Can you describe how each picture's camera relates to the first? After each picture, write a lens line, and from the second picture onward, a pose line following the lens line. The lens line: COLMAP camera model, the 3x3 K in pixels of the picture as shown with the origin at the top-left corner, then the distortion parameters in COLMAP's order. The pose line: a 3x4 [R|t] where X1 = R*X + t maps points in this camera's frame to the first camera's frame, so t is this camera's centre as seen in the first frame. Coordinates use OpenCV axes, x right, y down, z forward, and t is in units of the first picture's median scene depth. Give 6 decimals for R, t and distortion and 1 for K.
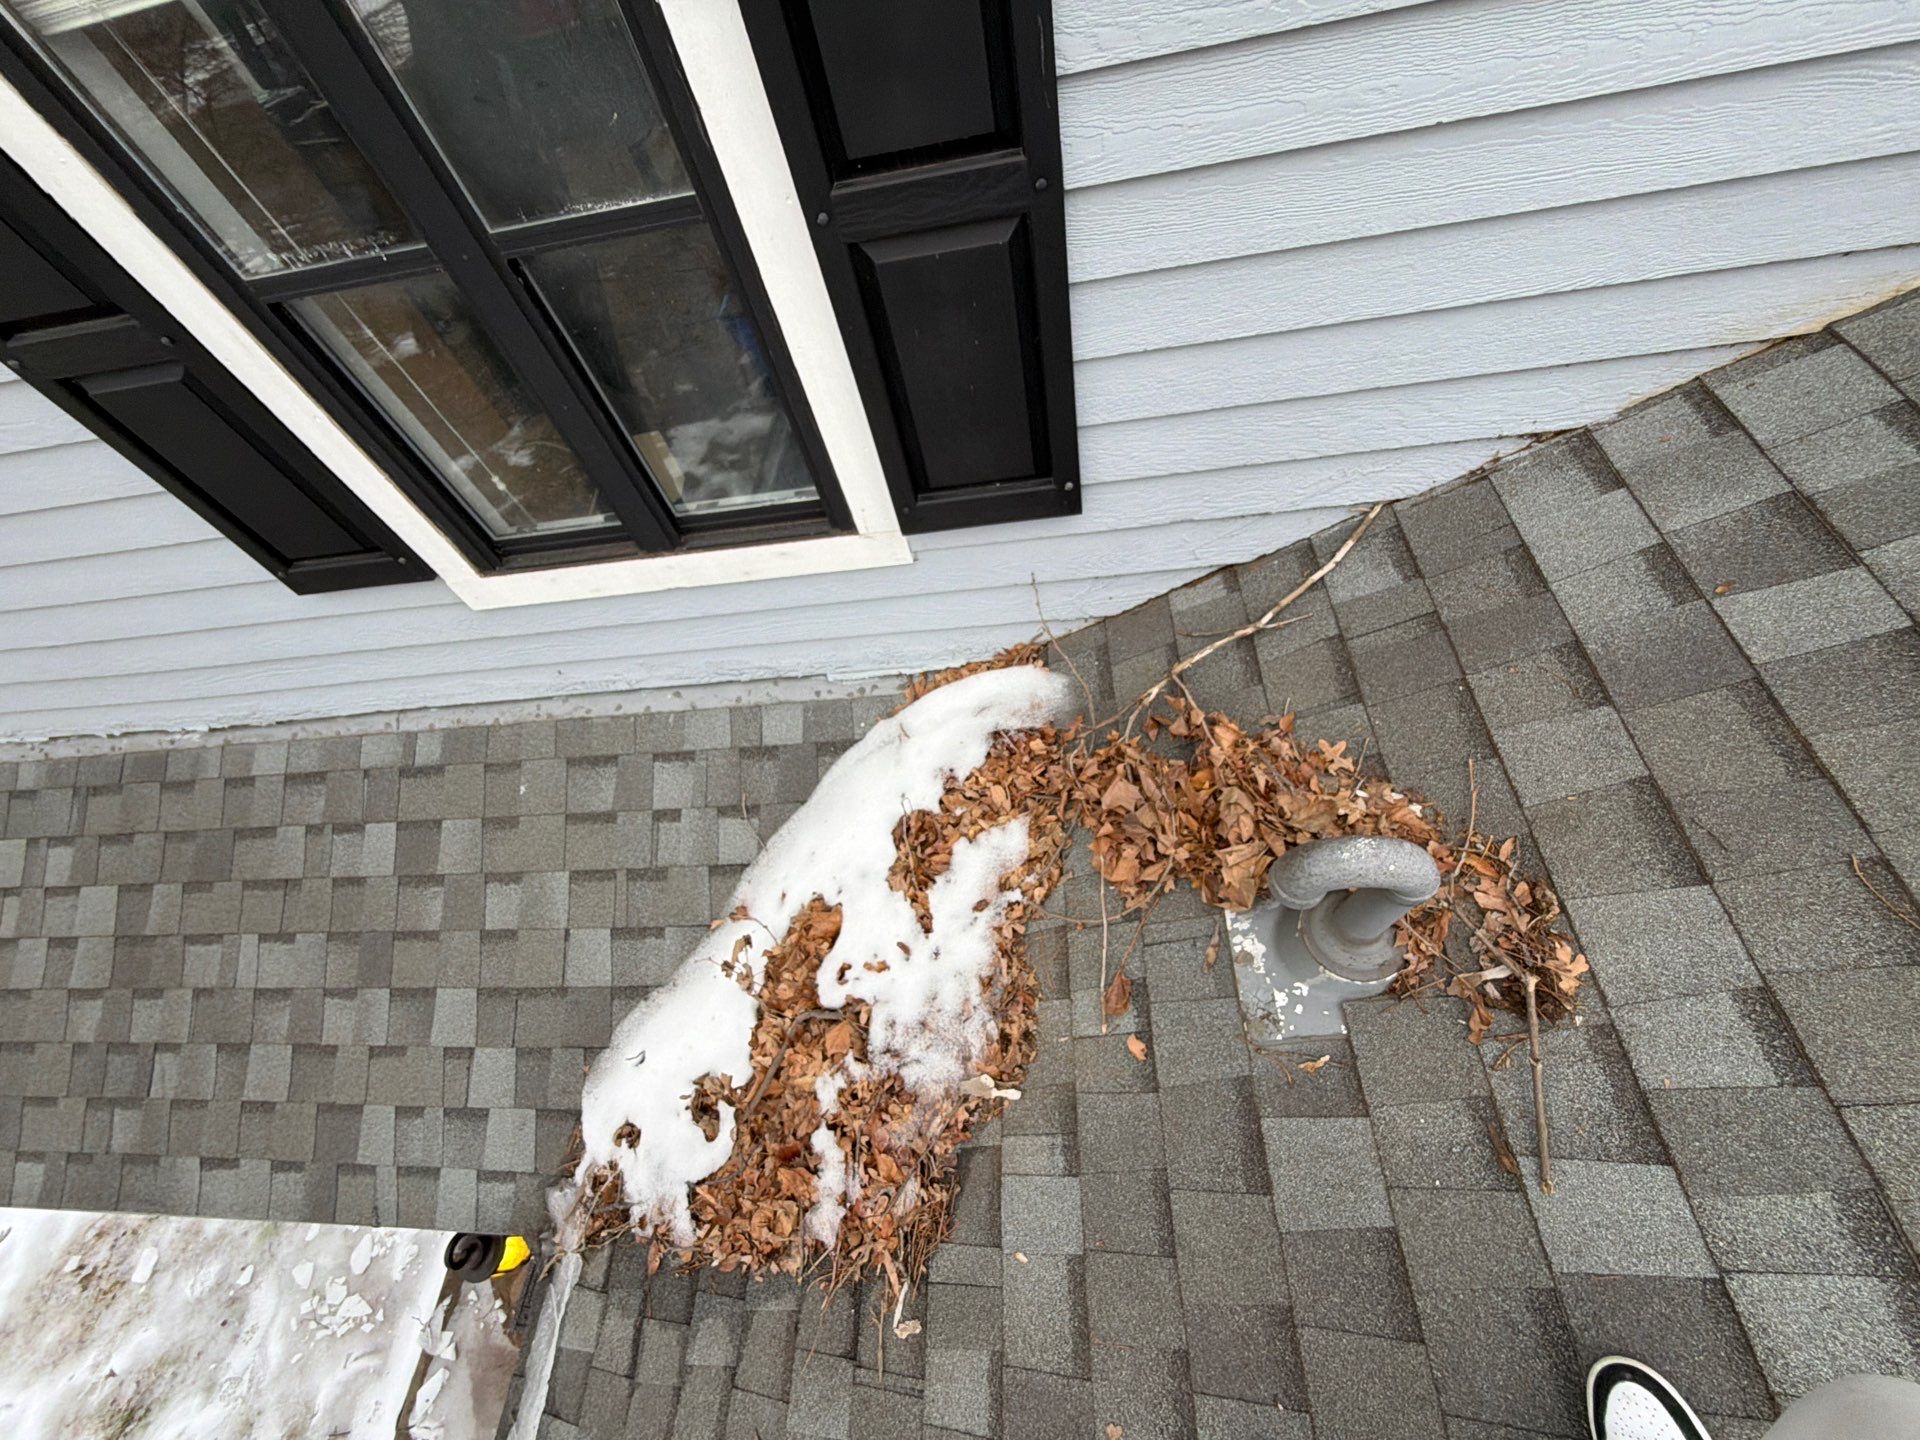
lens RADIAL K [[733.0, 0, 967.9], [0, 733.0, 707.0], [0, 0, 1]] dist [-0.001272, -0.000222]
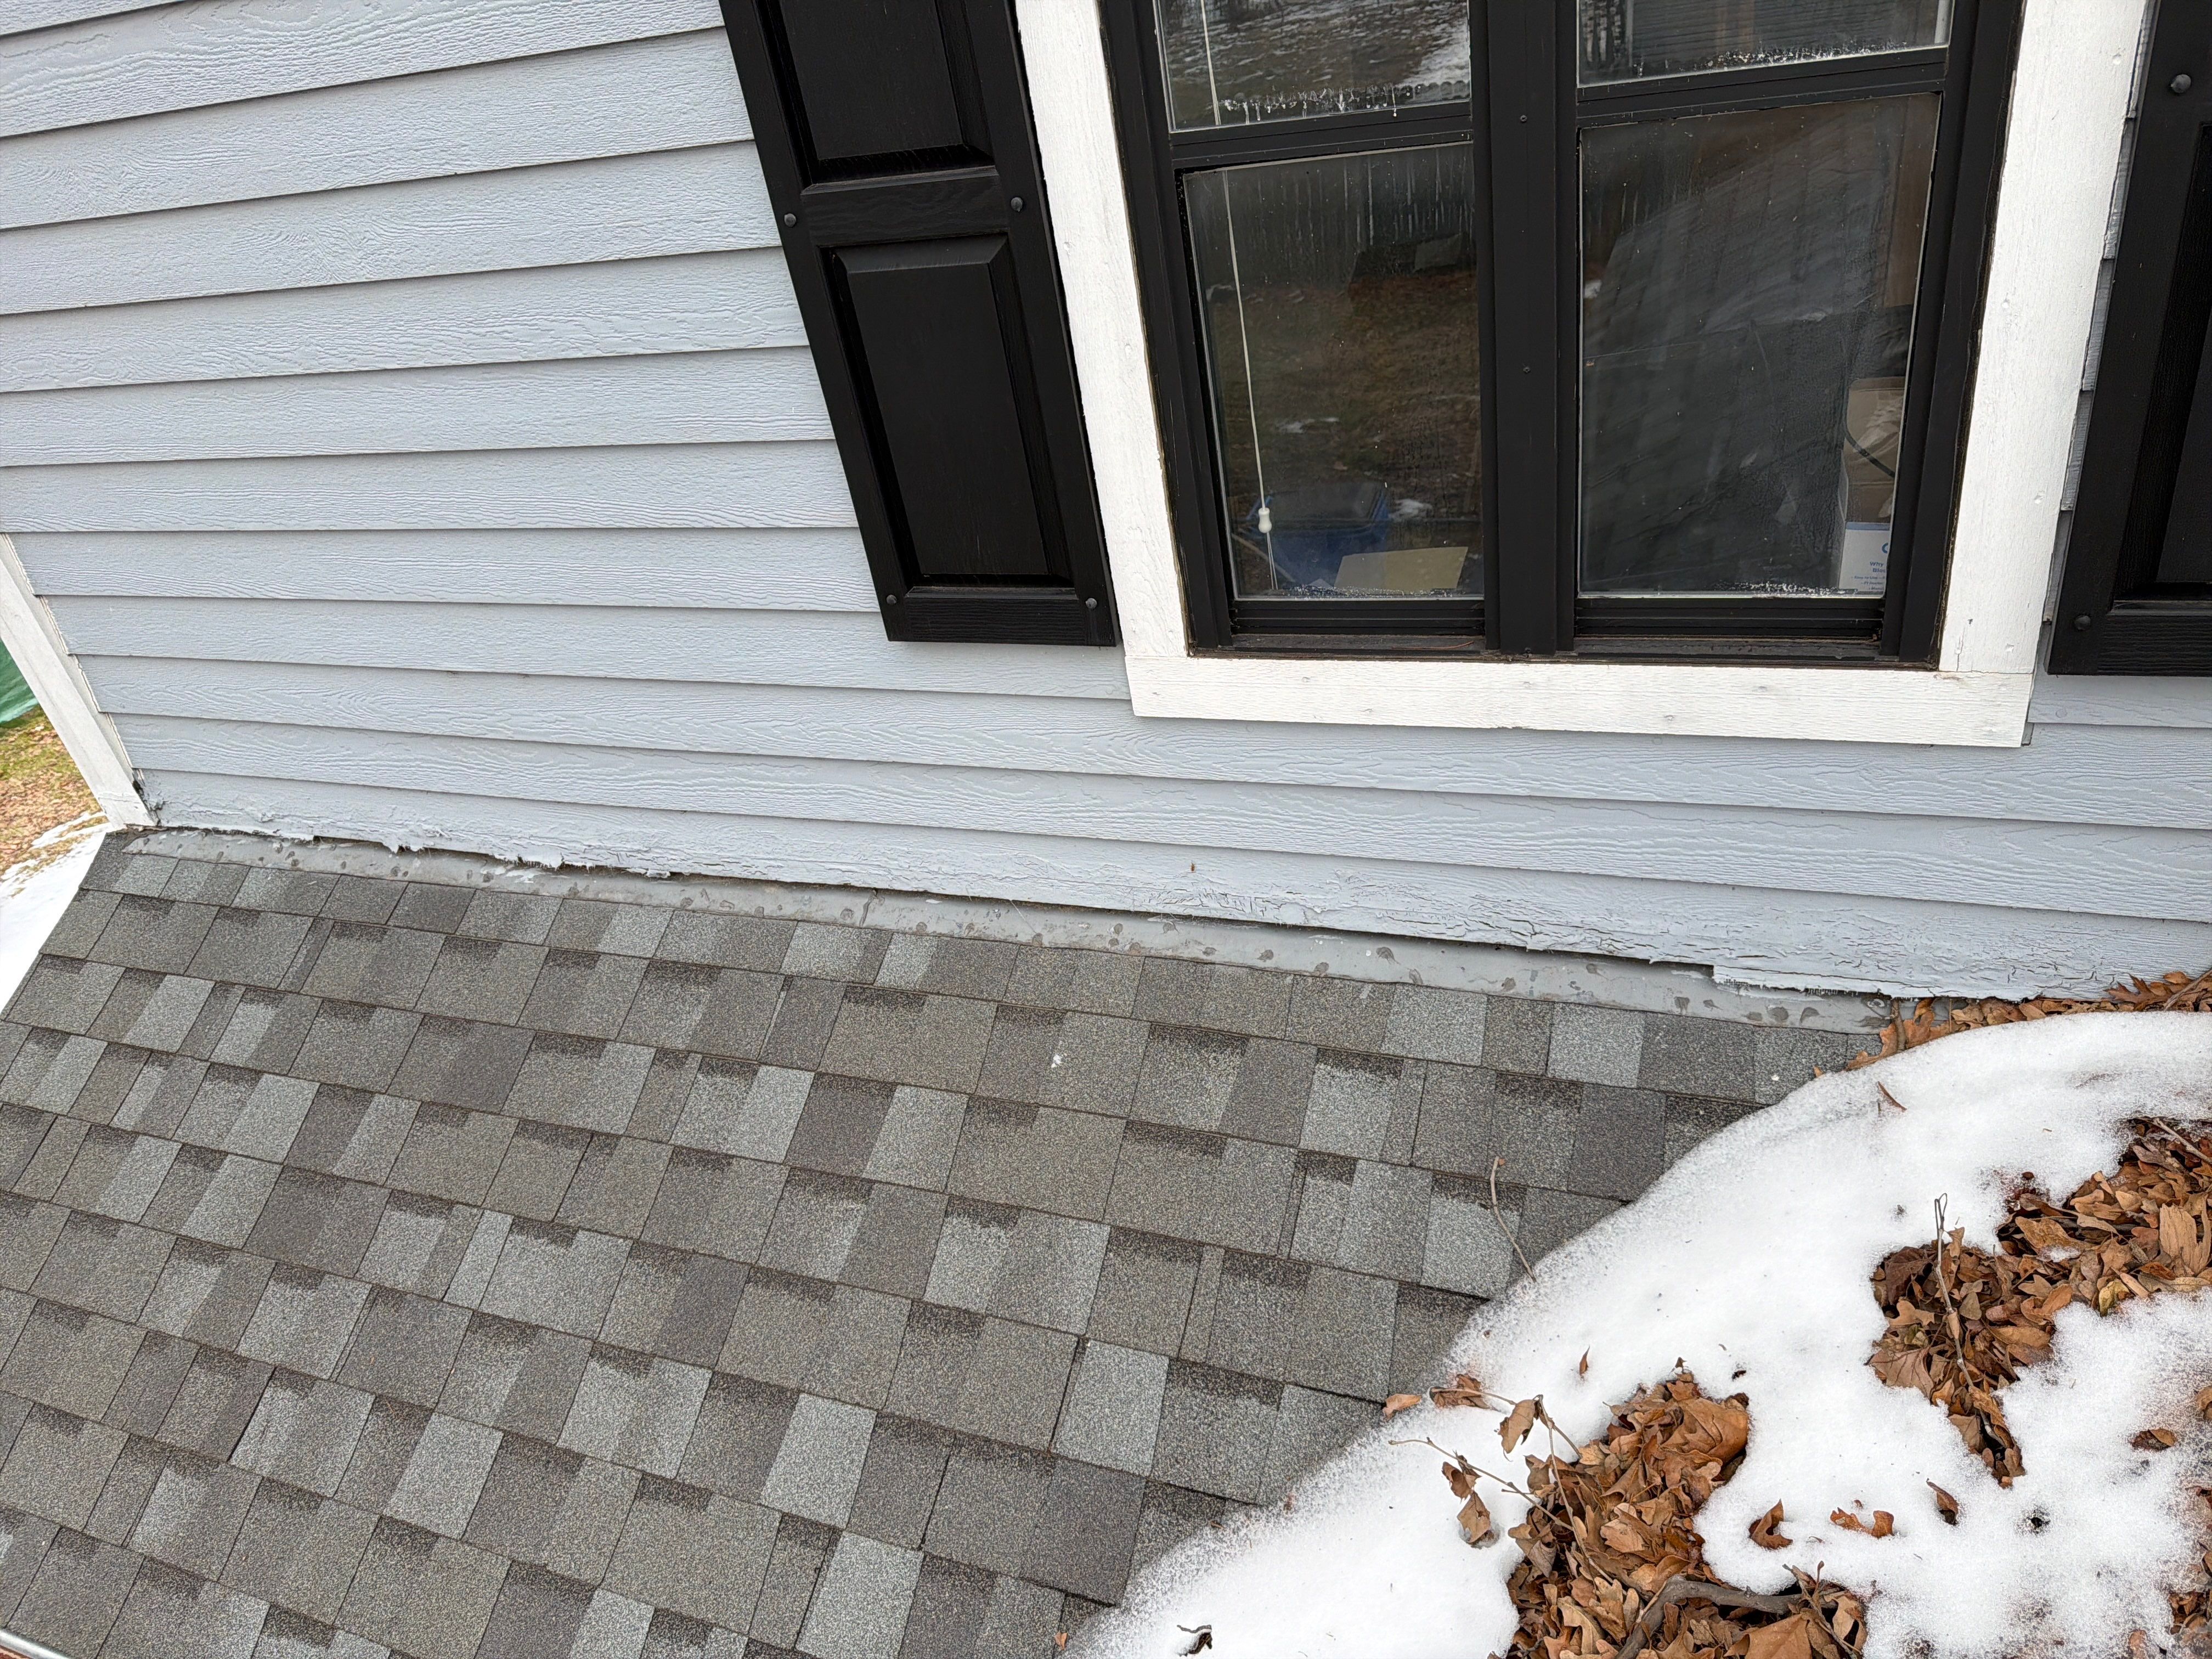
lens RADIAL K [[1534.7, 0, 1110.7], [0, 1534.7, 829.0], [0, 0, 1]] dist [0.034882, -0.040654]
pose [[0.943959, 0.187485, -0.271643, -0.309080], [-0.268640, 0.914578, -0.302289, 0.299914], [0.191764, 0.358323, 0.913691, -0.090280]]
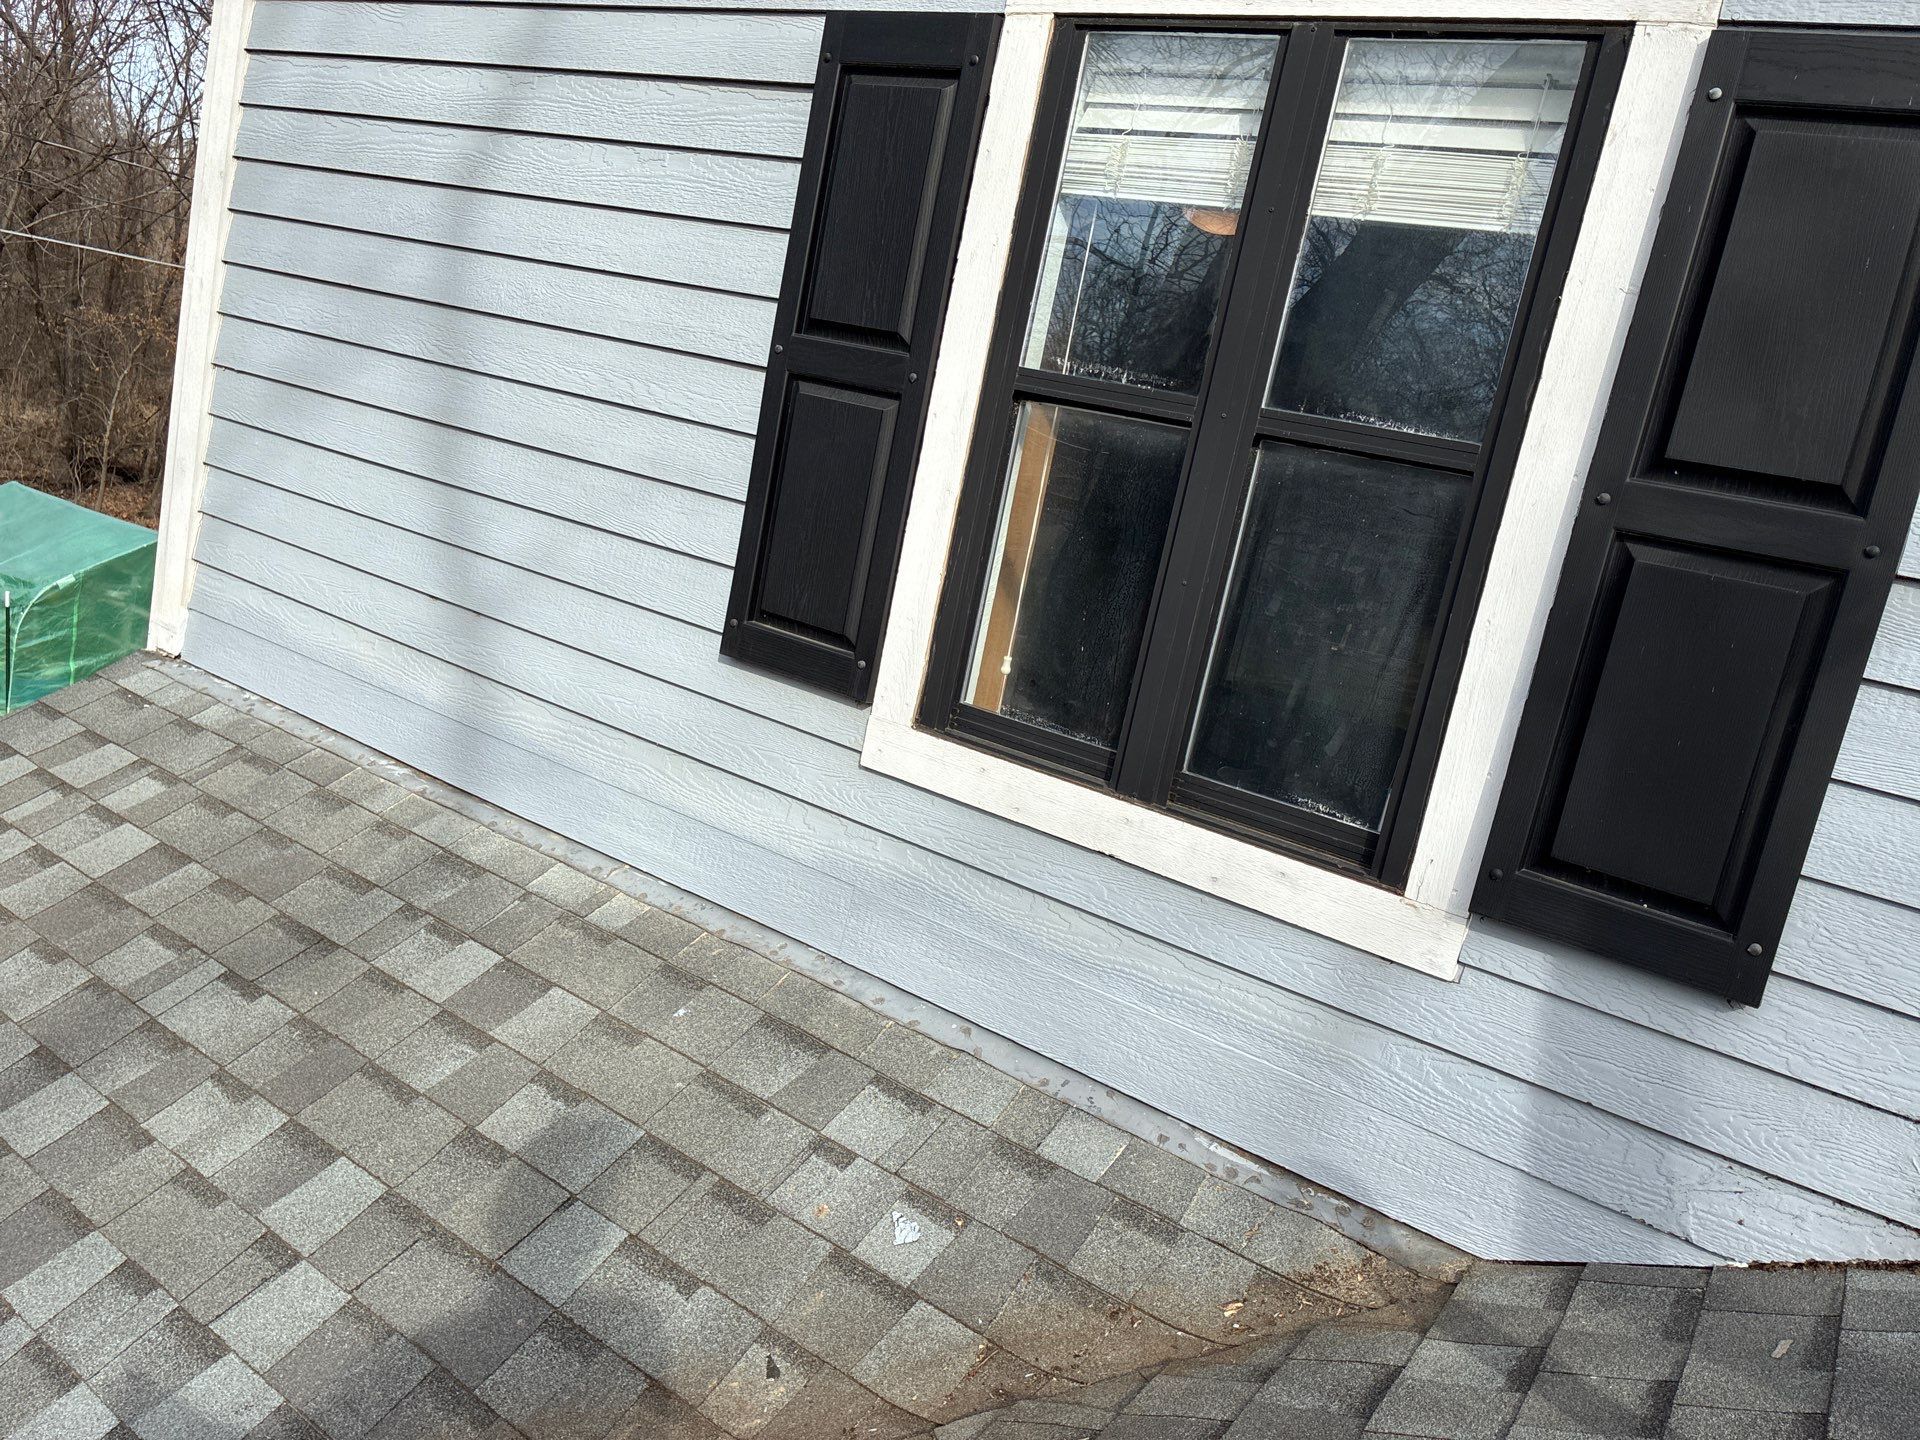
lens RADIAL K [[1445.8, 0, 980.2], [0, 1445.8, 717.7], [0, 0, 1]] dist [-0.001137, 0.008032]
pose [[0.785080, 0.419416, -0.455784, 0.068912], [-0.618925, 0.559840, -0.550919, 0.526293], [0.024102, 0.714611, 0.699106, -0.064537]]
